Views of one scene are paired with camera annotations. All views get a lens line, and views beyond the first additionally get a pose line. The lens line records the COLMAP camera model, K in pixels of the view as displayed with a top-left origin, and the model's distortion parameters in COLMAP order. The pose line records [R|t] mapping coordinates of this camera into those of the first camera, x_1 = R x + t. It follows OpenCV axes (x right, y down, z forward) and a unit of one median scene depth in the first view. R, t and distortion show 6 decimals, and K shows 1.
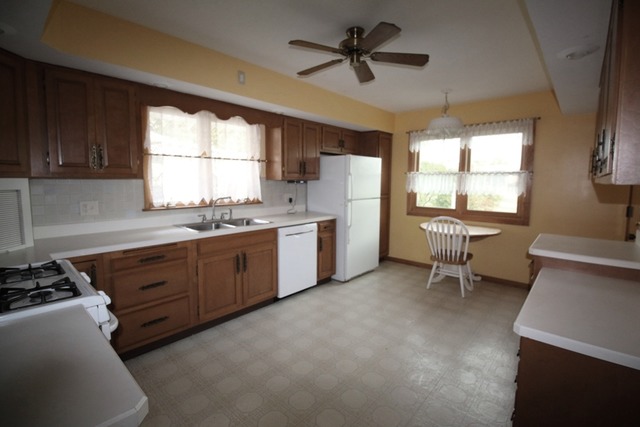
lens RADIAL K [[295.9, 0, 321.5], [0, 295.9, 205.9], [0, 0, 1]] dist [0.000355, -0.000017]
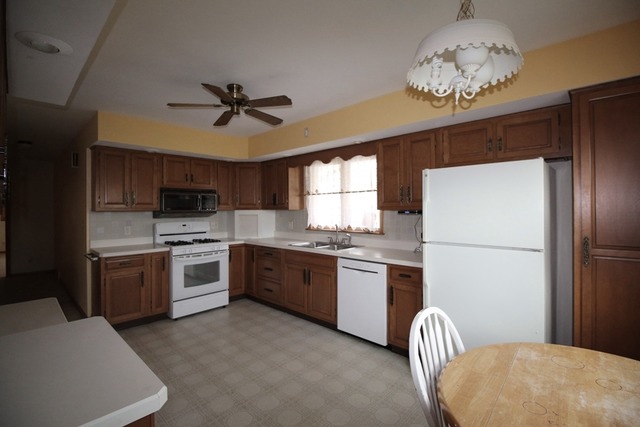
lens RADIAL K [[275.4, 0, 302.0], [0, 275.4, 207.9], [0, 0, 1]] dist [0.000011, -0.000014]
pose [[-0.032429, -0.006310, -0.999454, 0.805991], [-0.076061, 0.997096, -0.003827, -0.082215], [0.996576, 0.075895, -0.032814, 0.896038]]
